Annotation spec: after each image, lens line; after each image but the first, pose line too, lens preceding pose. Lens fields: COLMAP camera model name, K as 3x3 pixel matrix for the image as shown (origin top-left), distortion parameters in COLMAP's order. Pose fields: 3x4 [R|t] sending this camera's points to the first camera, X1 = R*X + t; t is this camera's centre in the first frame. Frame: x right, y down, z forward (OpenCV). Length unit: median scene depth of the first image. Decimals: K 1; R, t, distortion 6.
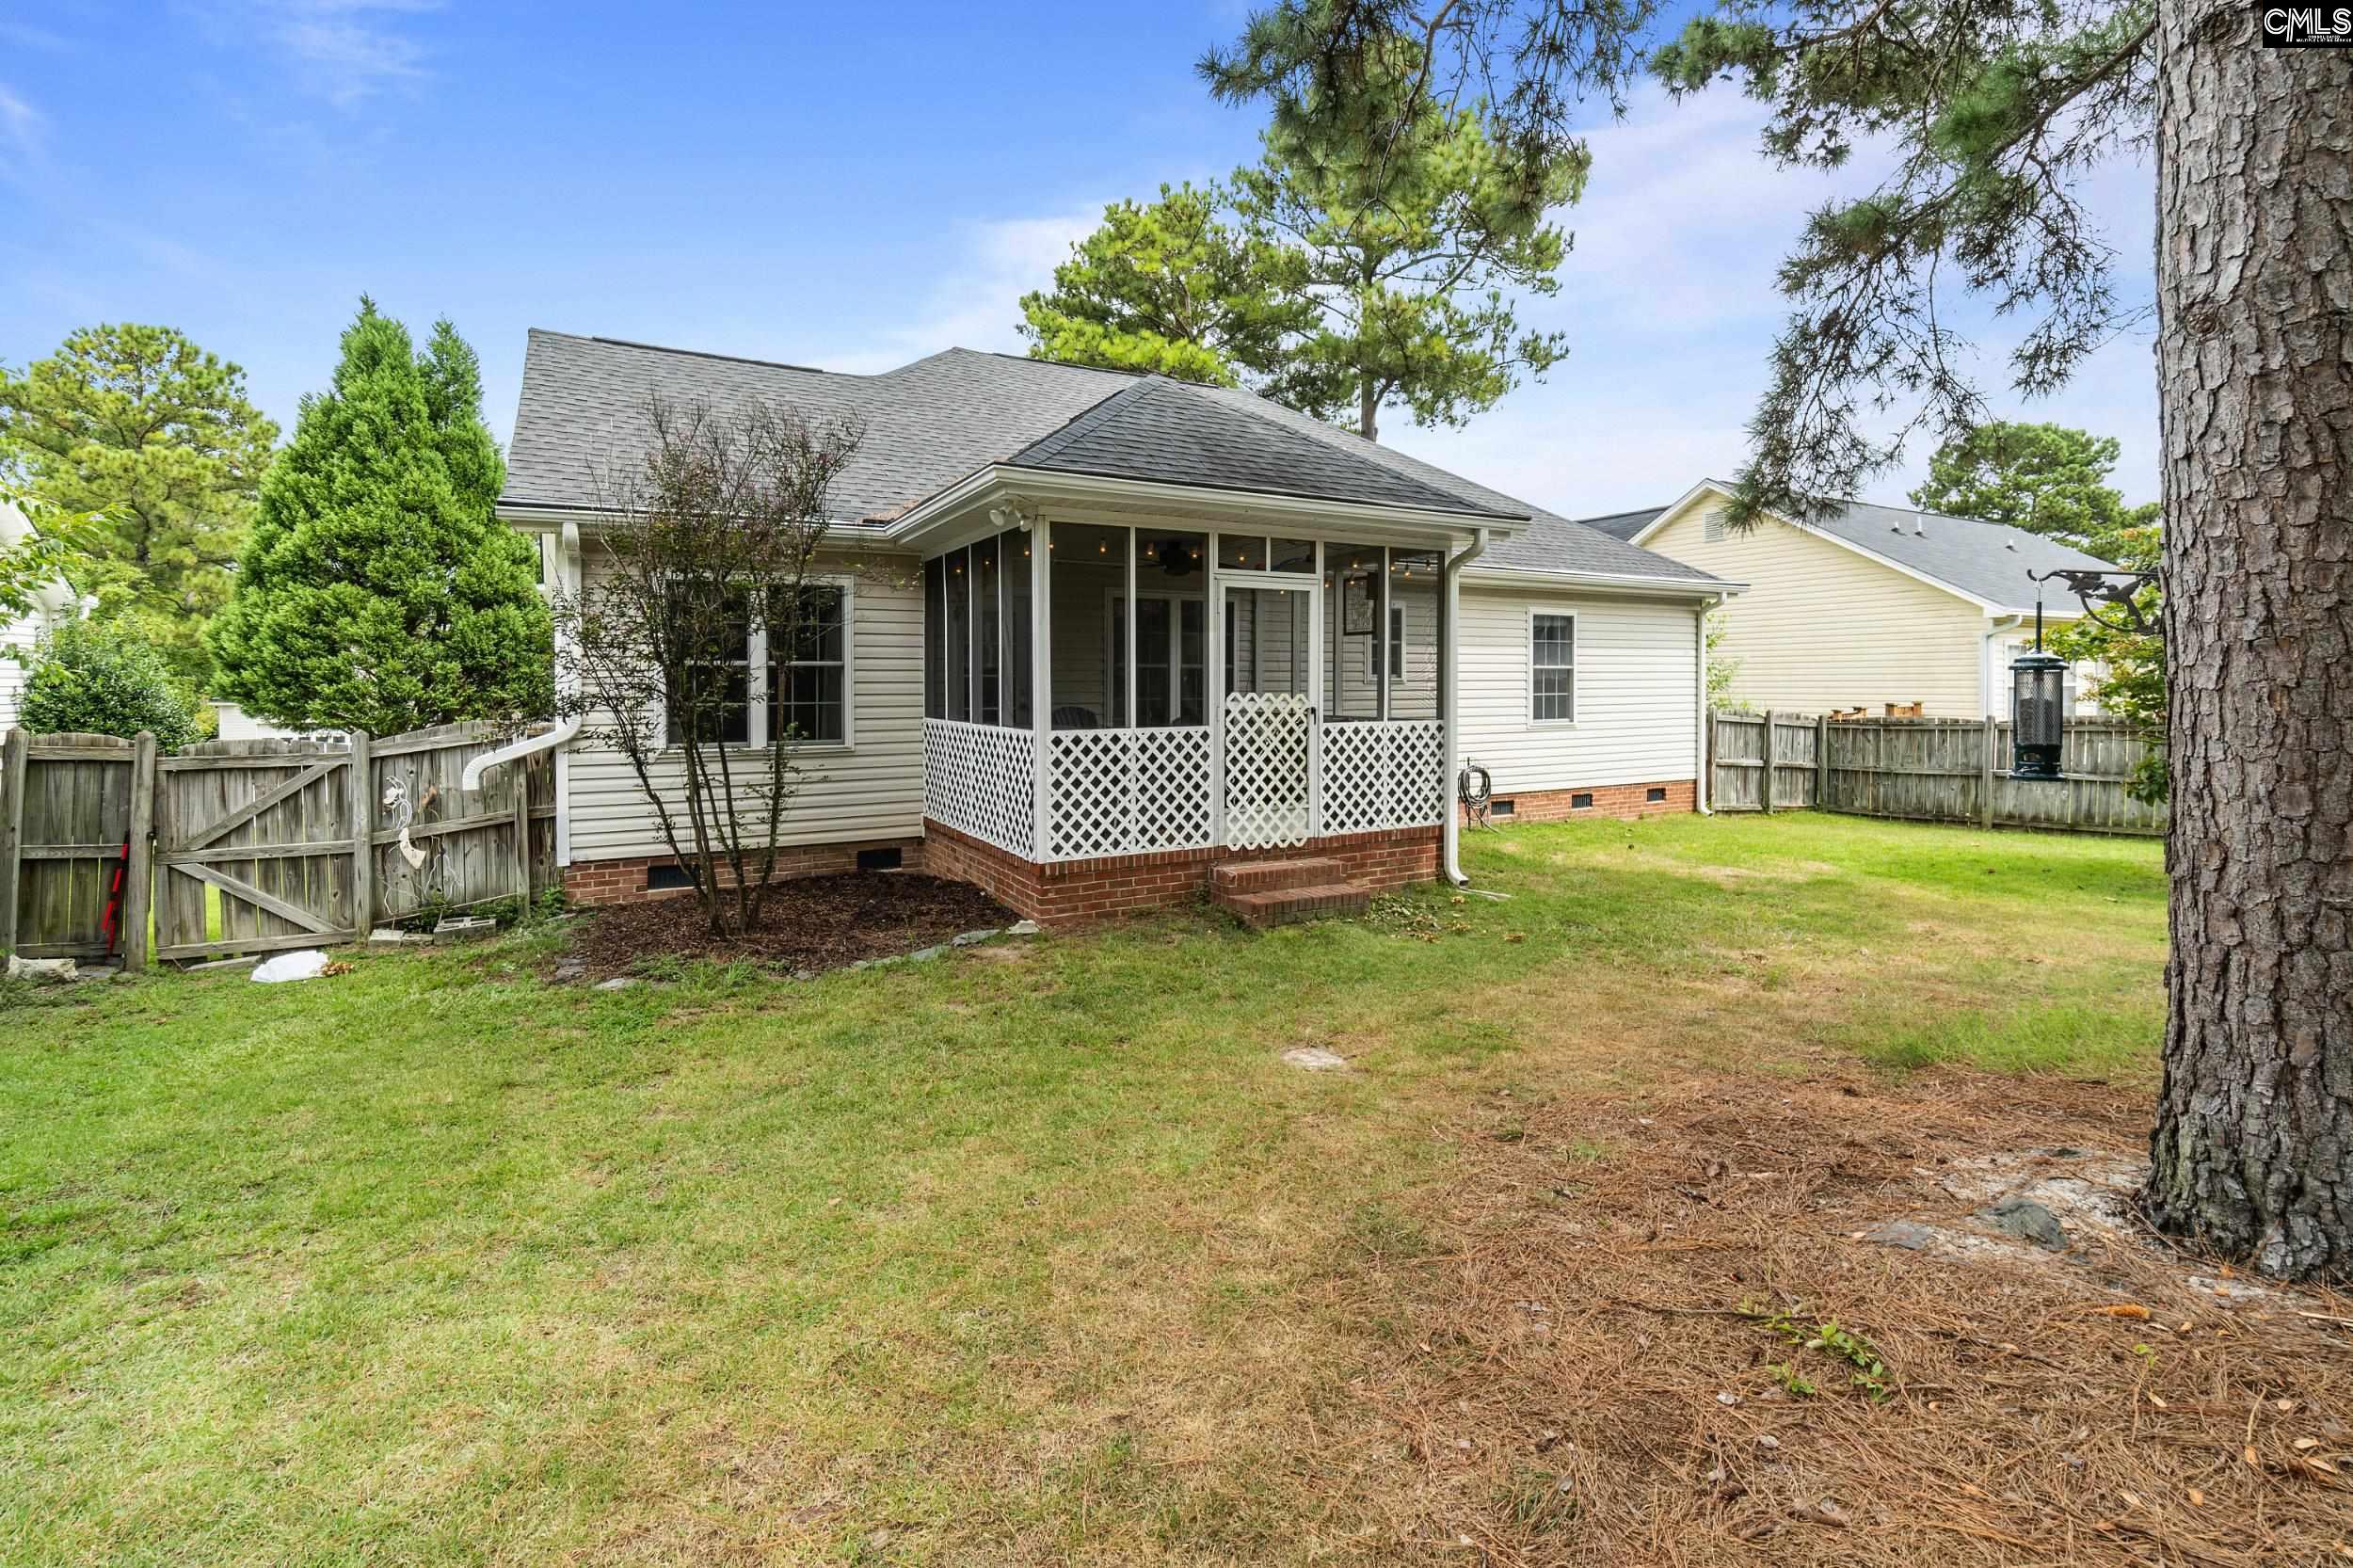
lens RADIAL K [[1040.3, 0, 1117.4], [0, 1040.3, 718.1], [0, 0, 1]] dist [-0.001365, -0.001145]
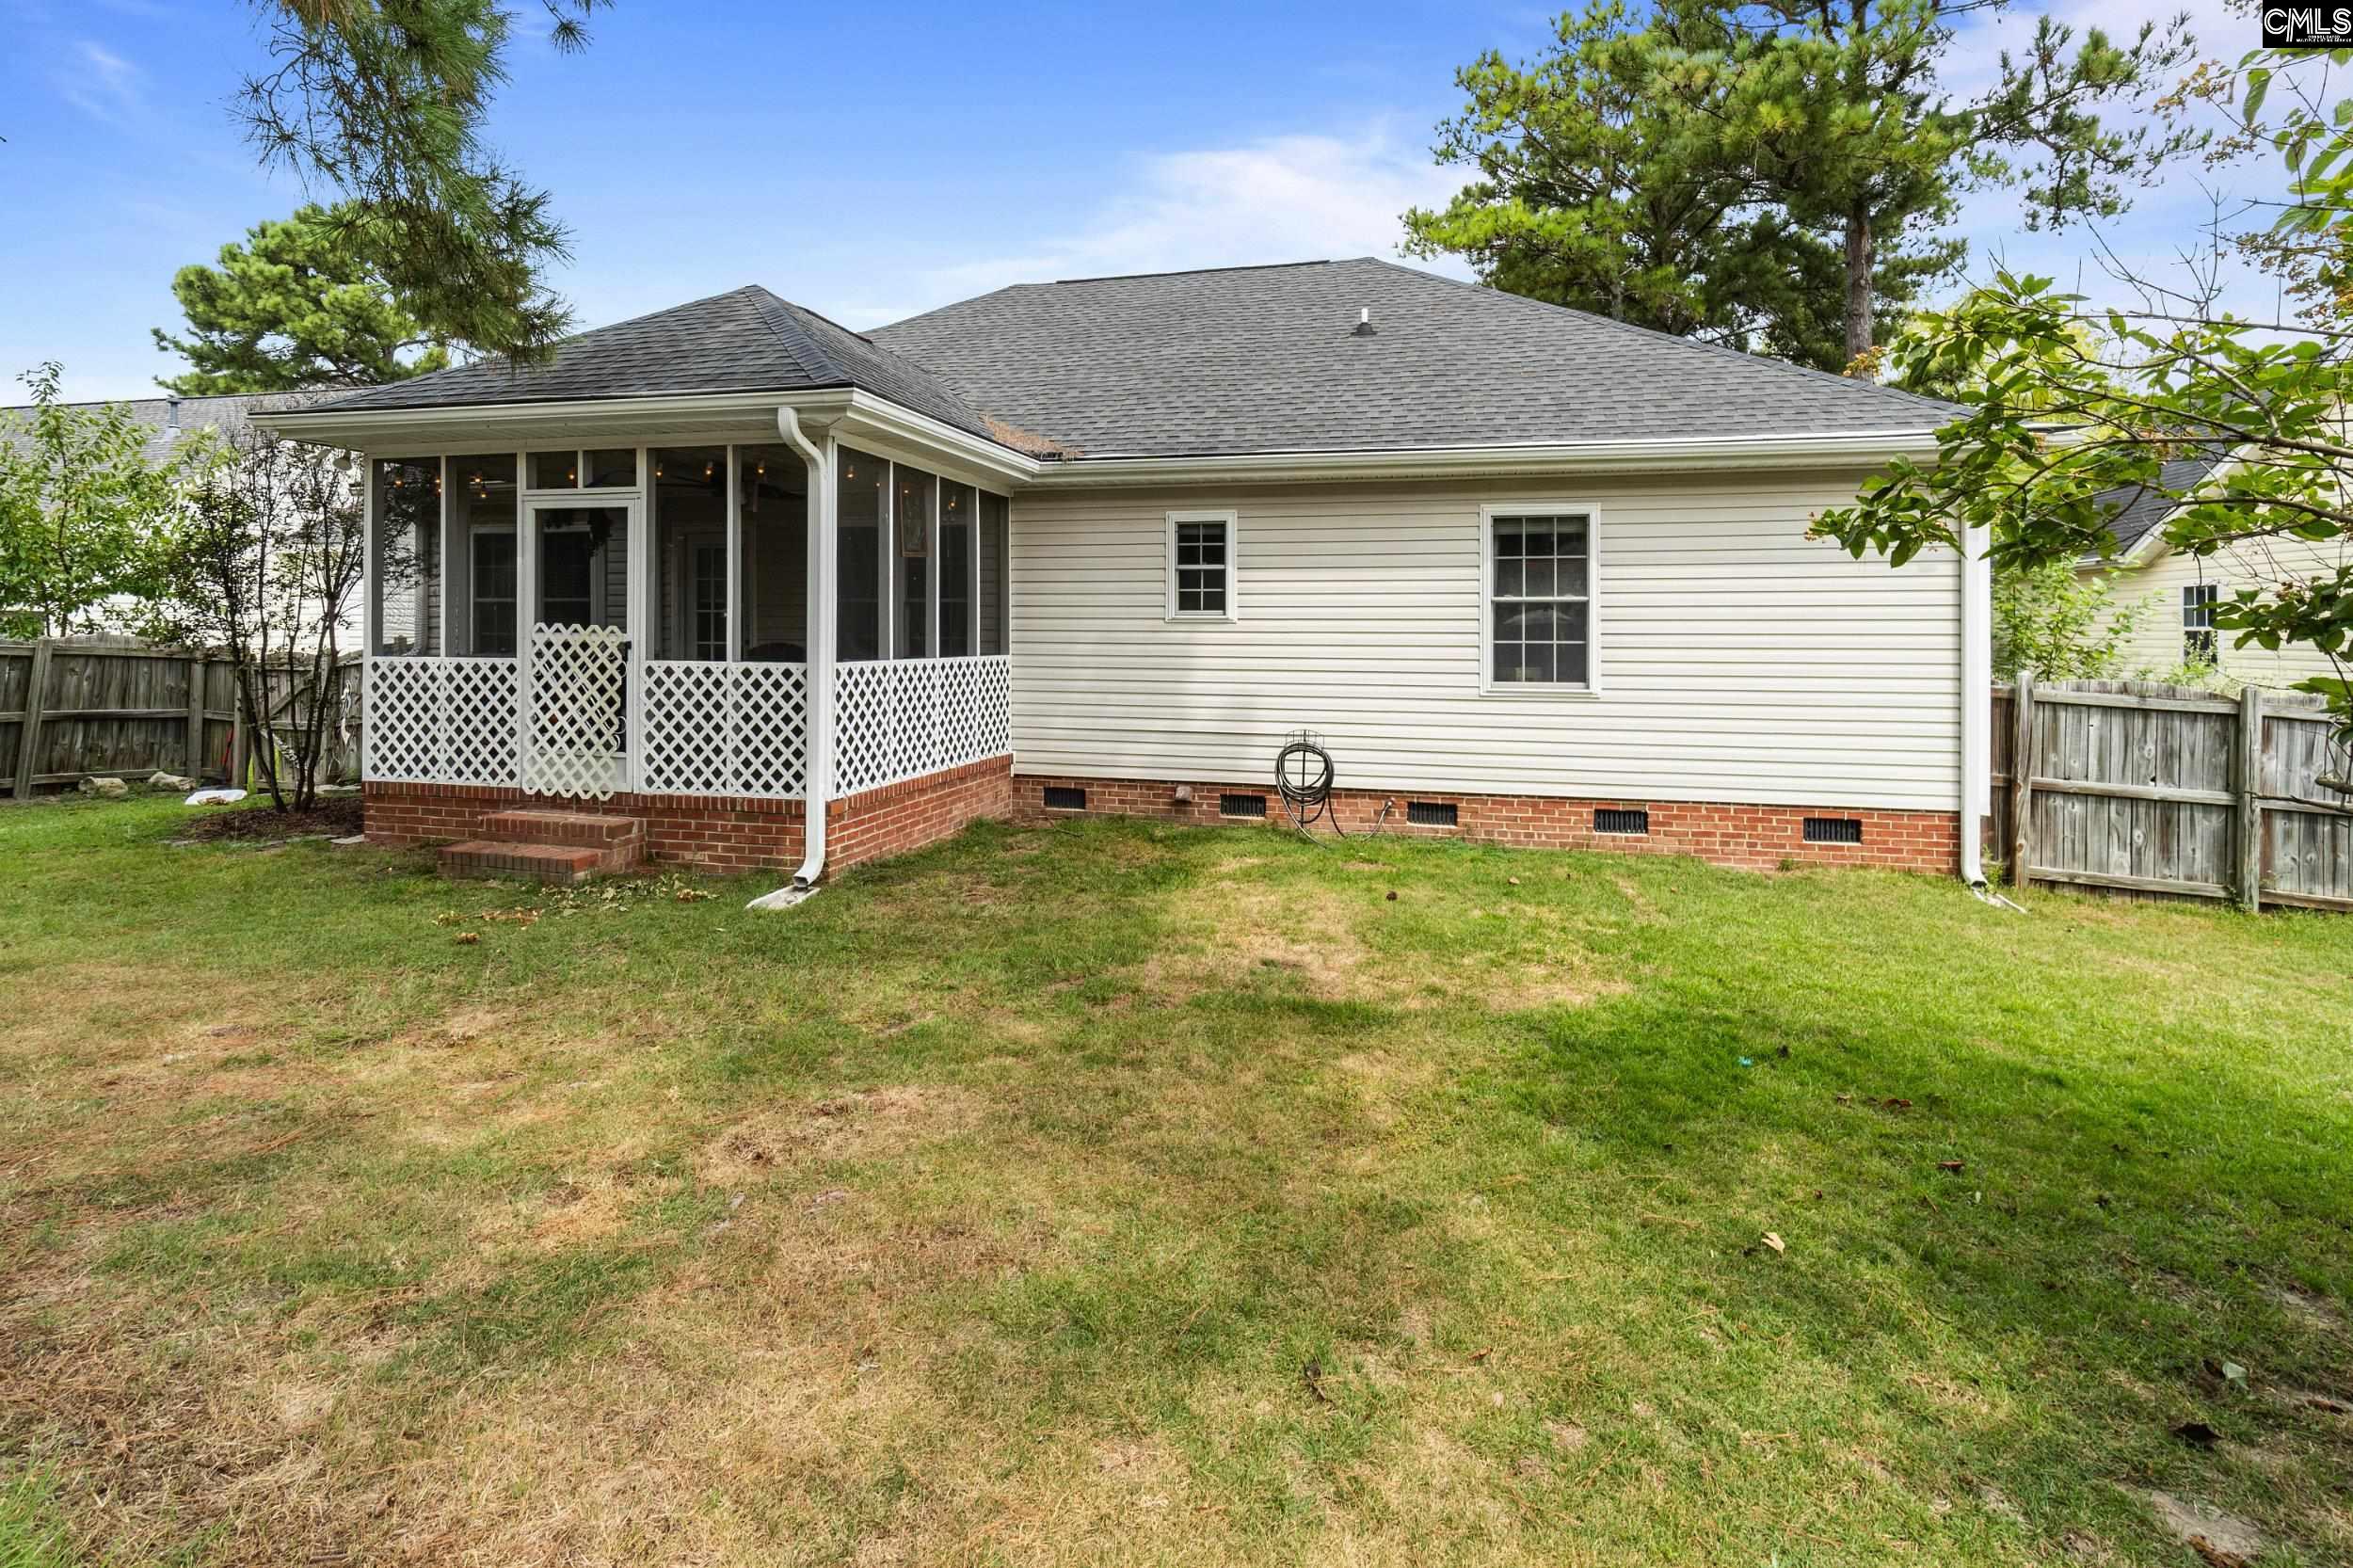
lens RADIAL K [[1100.6, 0, 1234.9], [0, 1100.6, 637.2], [0, 0, 1]] dist [-0.008694, 0.000352]
pose [[0.769781, 0.023702, -0.637867, 1.125233], [-0.034690, 0.999387, -0.004728, -0.026572], [0.637364, 0.025768, 0.770132, 0.604087]]
